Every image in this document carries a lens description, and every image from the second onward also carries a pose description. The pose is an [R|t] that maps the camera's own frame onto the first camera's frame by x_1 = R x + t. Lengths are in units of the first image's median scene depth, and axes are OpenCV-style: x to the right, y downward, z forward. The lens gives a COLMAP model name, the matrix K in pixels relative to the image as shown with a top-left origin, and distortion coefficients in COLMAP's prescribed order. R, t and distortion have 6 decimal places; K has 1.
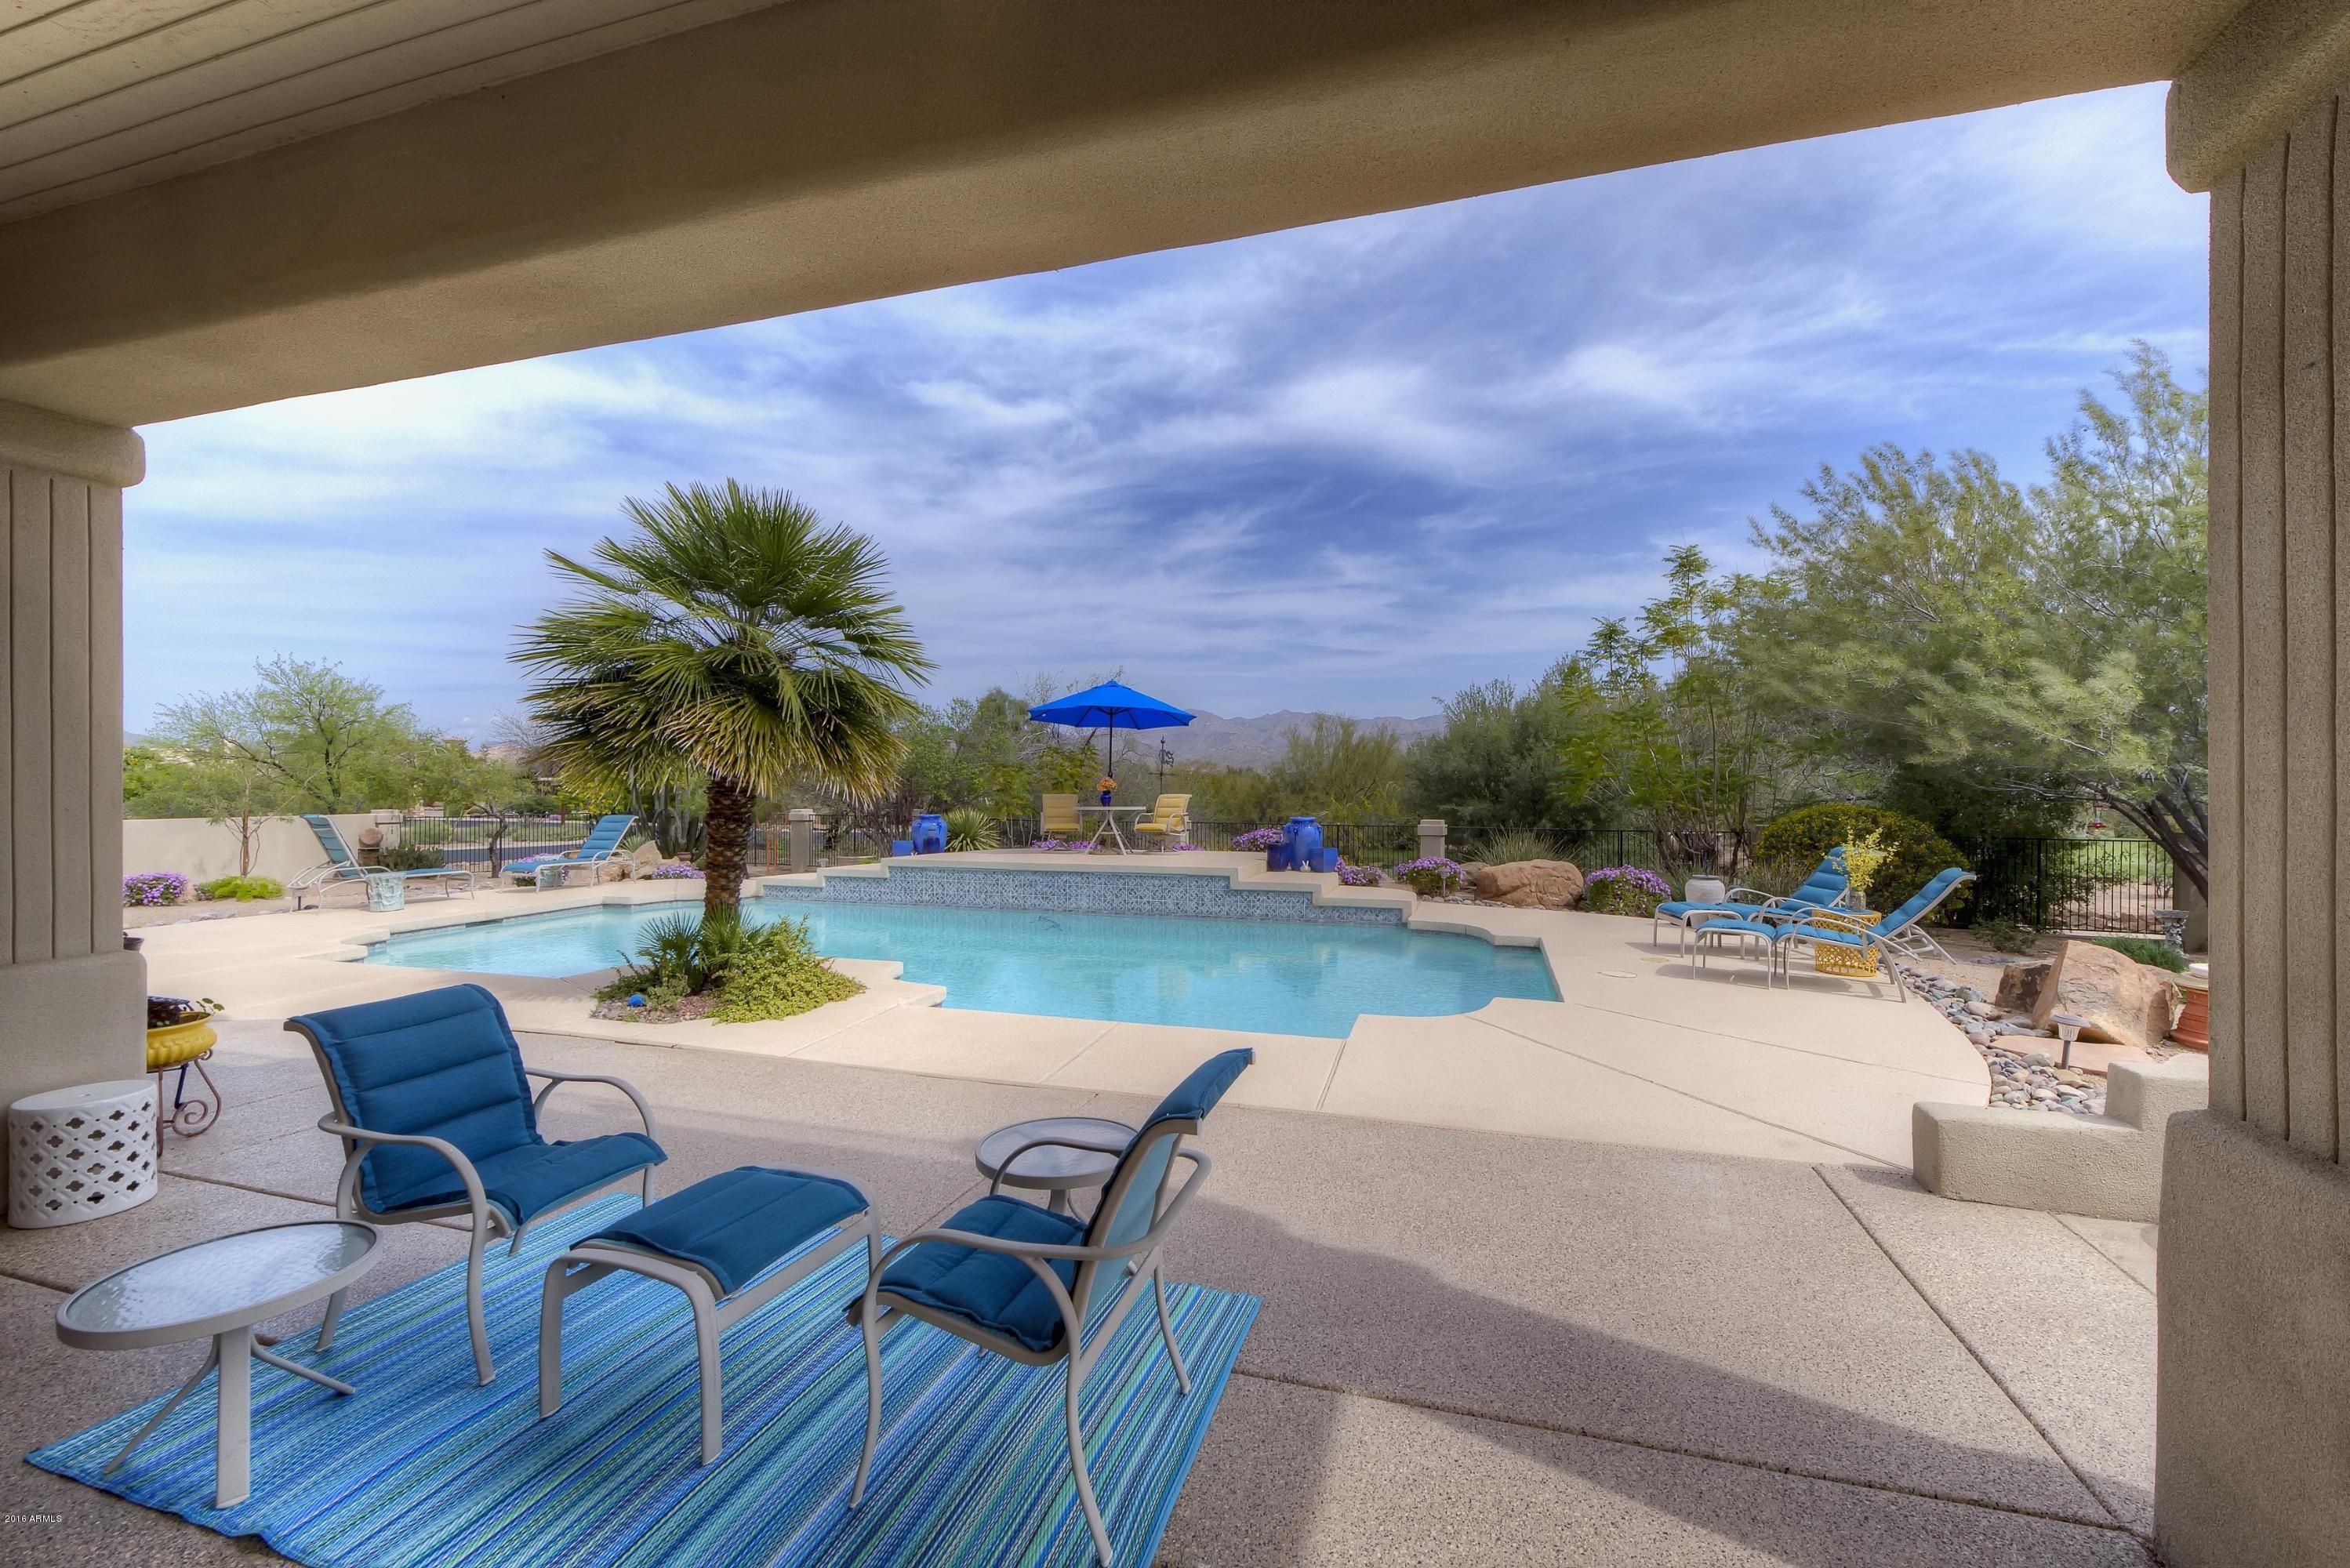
lens RADIAL K [[972.9, 0, 1184.5], [0, 972.9, 798.9], [0, 0, 1]] dist [0.002549, -0.000495]
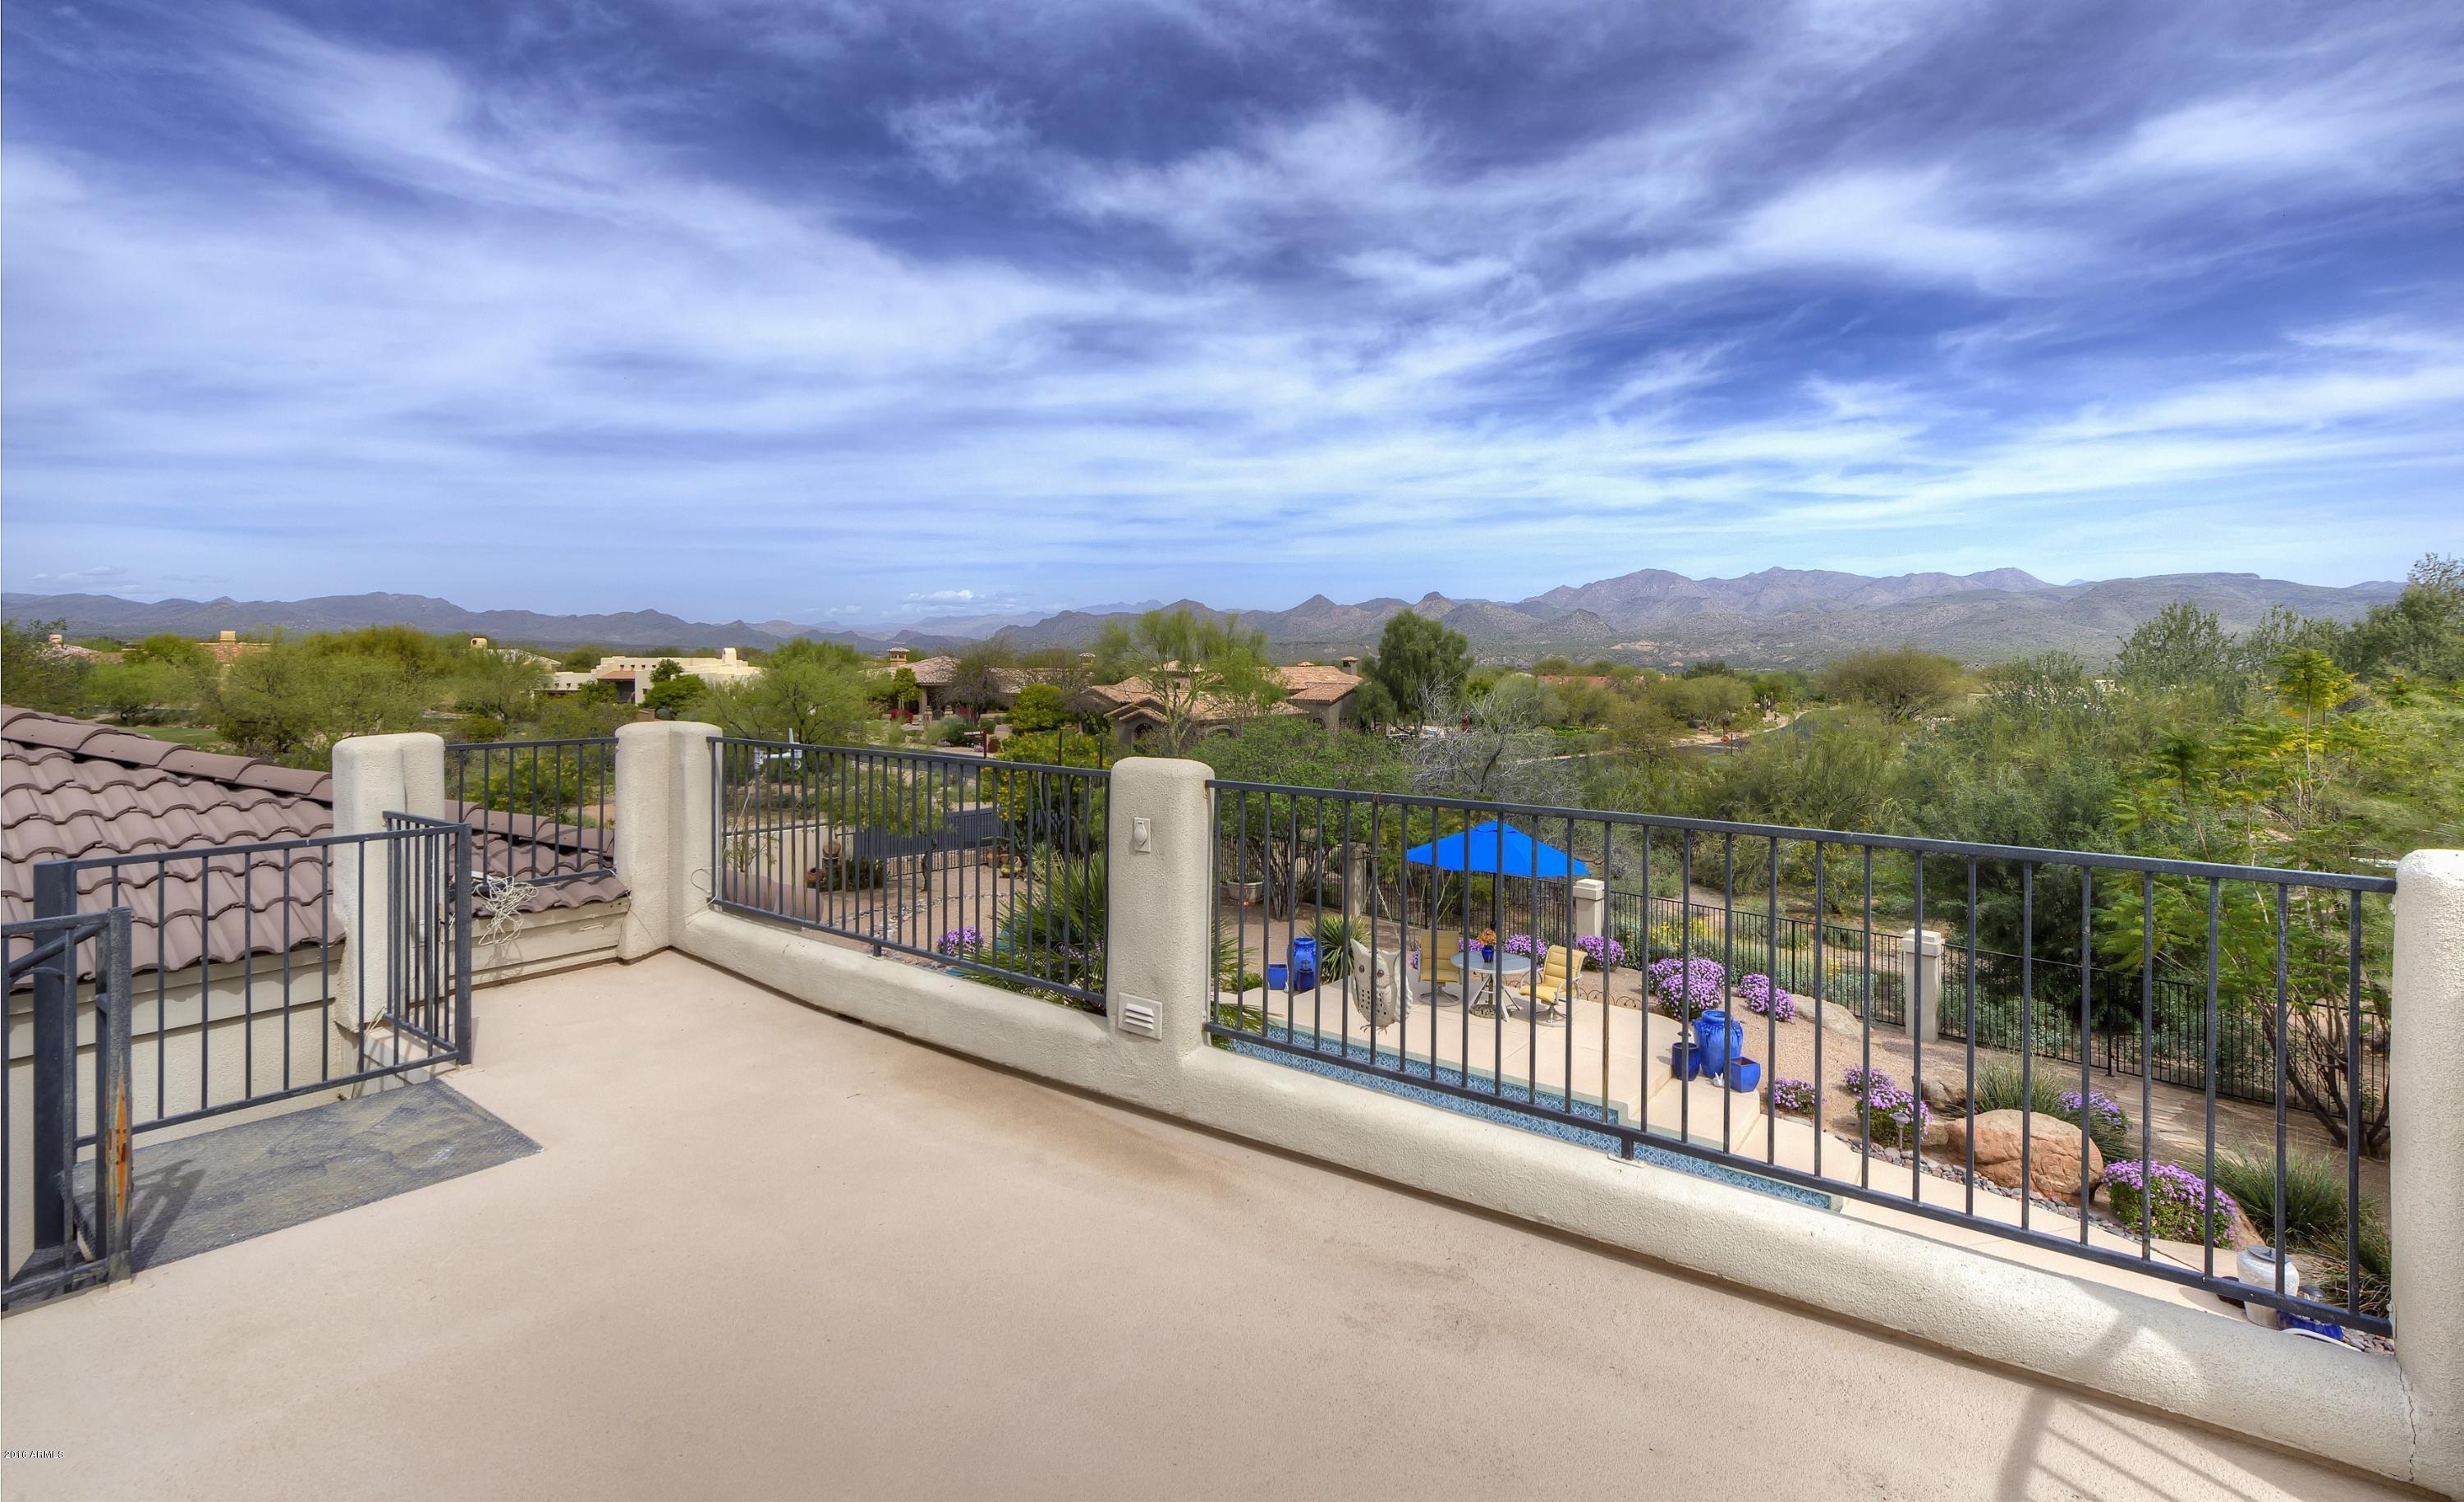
lens RADIAL K [[1115.9, 0, 1238.2], [0, 1115.9, 621.3], [0, 0, 1]] dist [0.001850, -0.001788]
pose [[0.940751, -0.008436, -0.338993, 0.061492], [-0.007021, 0.998992, -0.044345, -0.283306], [0.339025, 0.044097, 0.939743, -0.085571]]
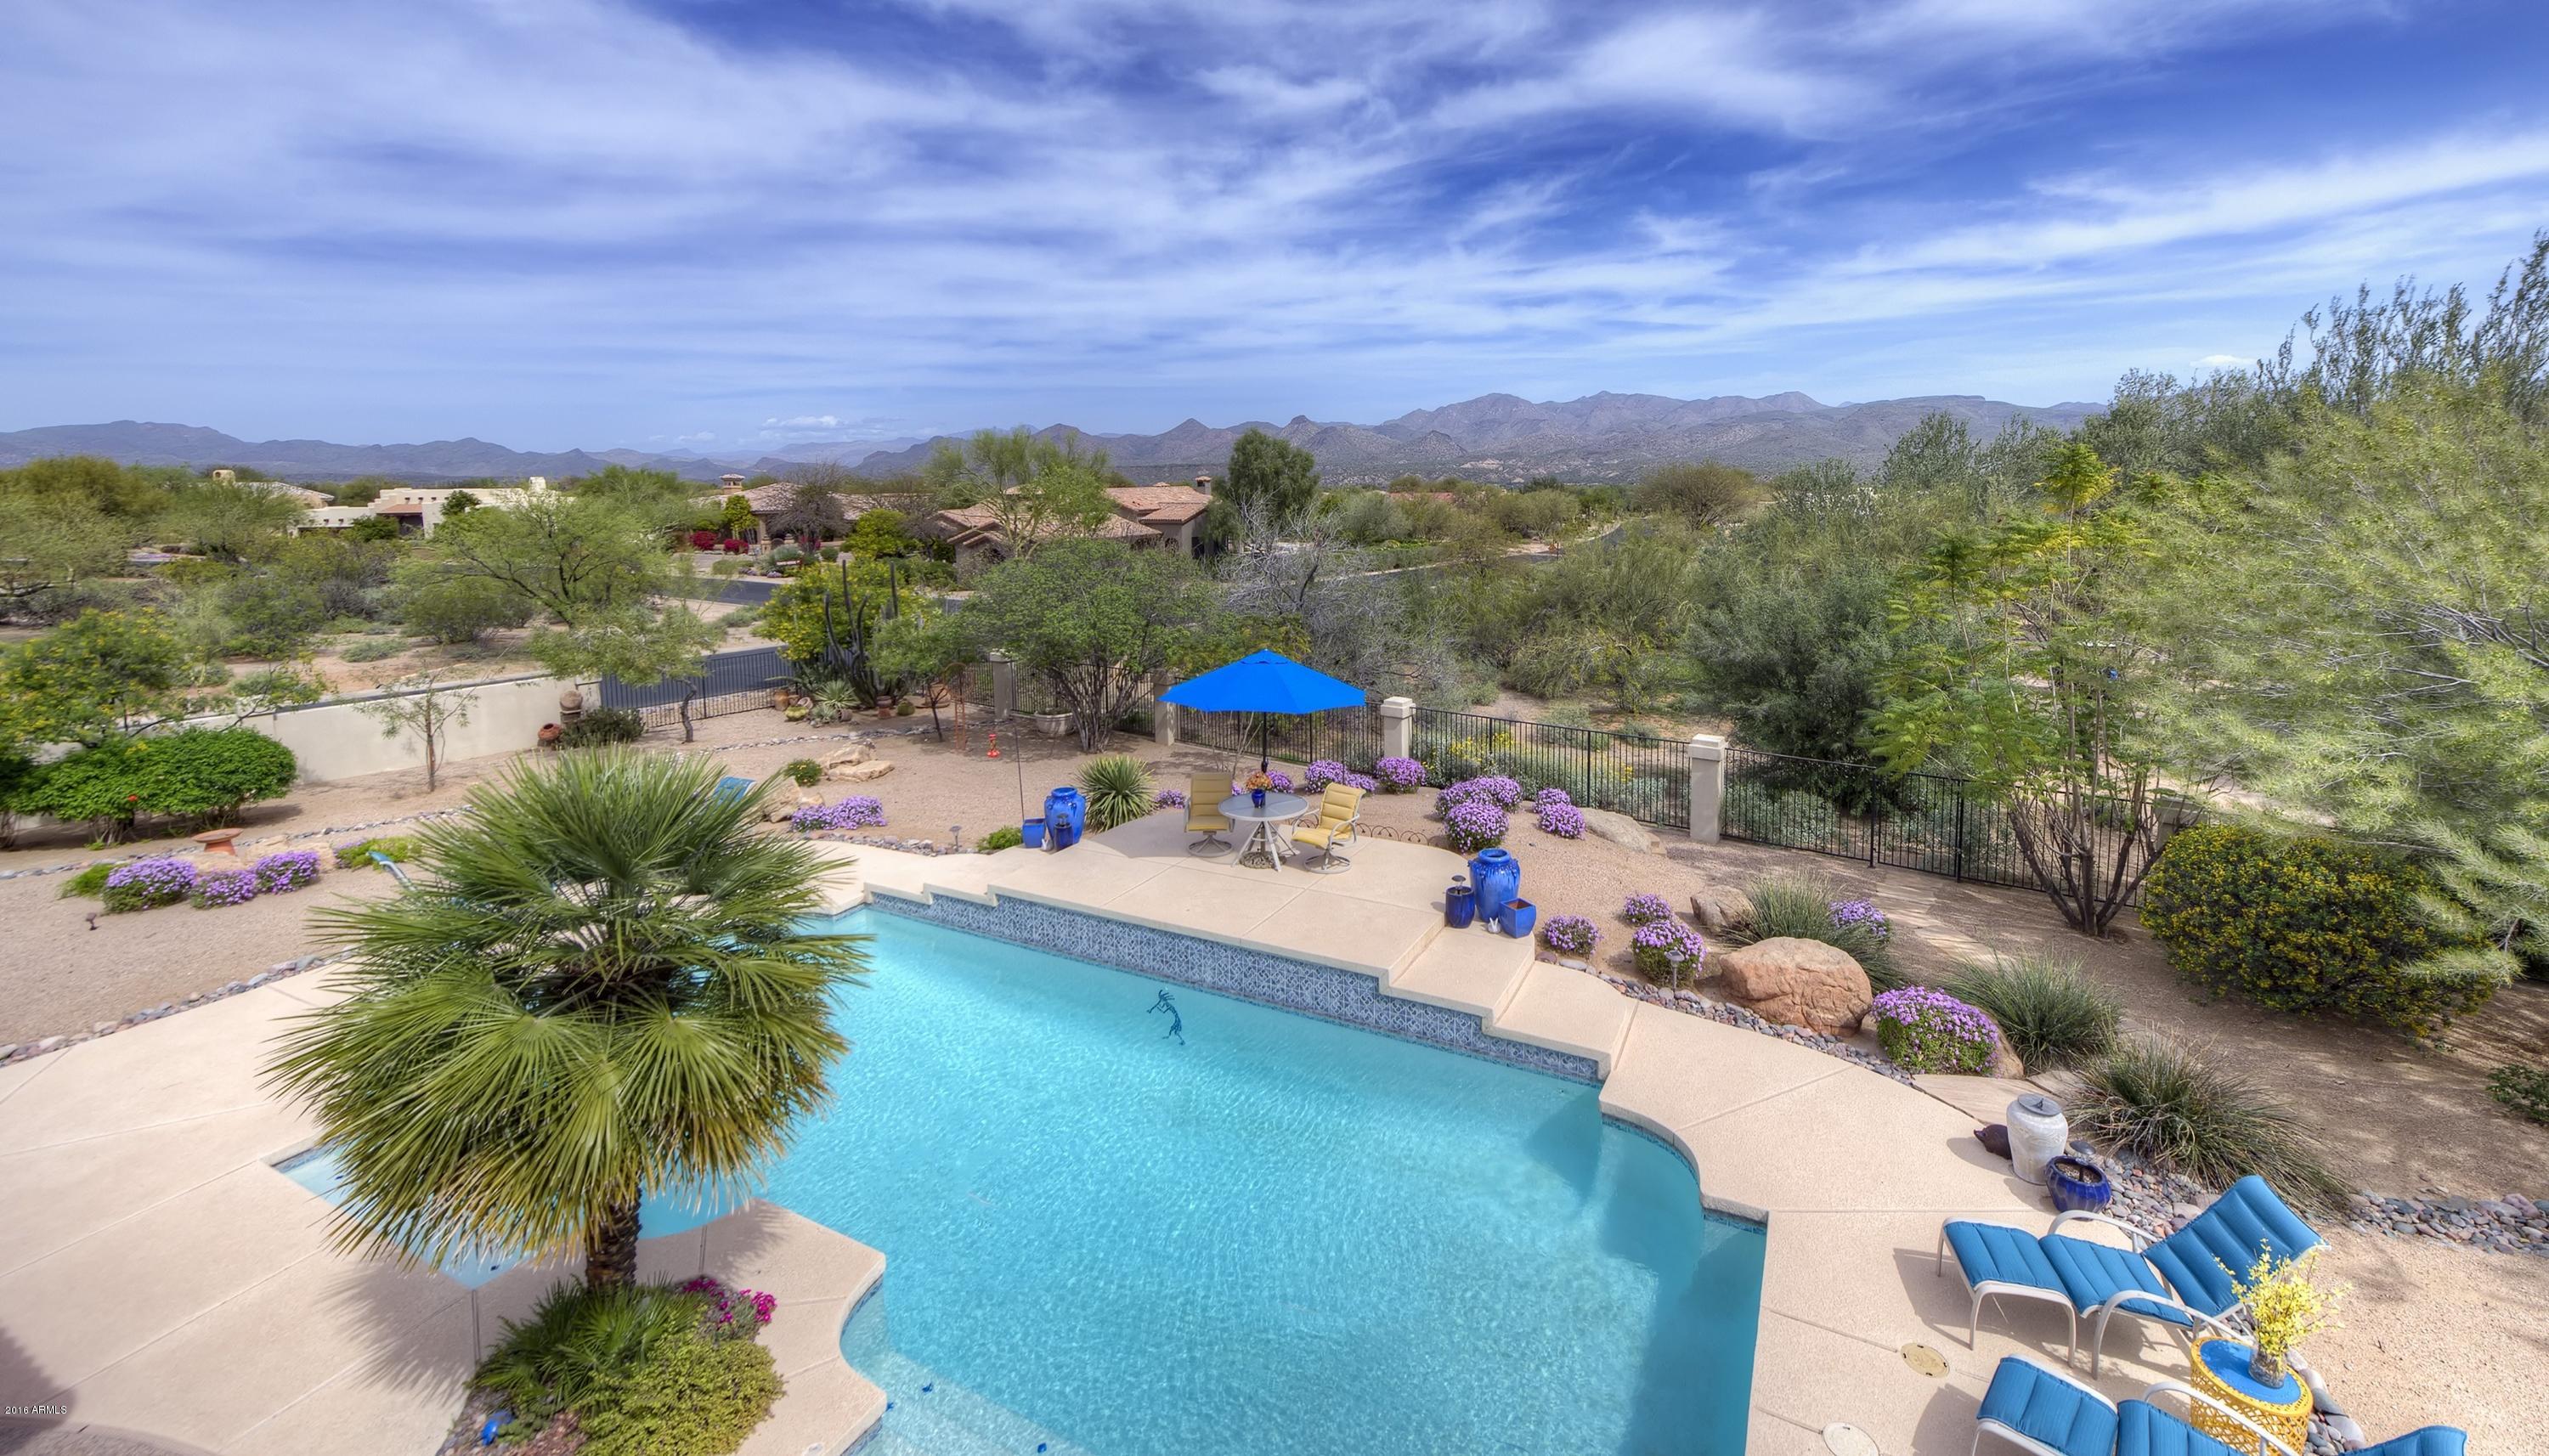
lens RADIAL K [[1056.0, 0, 1307.7], [0, 1056.0, 578.0], [0, 0, 1]] dist [0.006310, -0.000483]
pose [[0.985661, 0.003537, -0.168701, 0.117130], [0.010365, 0.996623, 0.081452, -0.274596], [0.168419, -0.082032, 0.982296, 0.161651]]
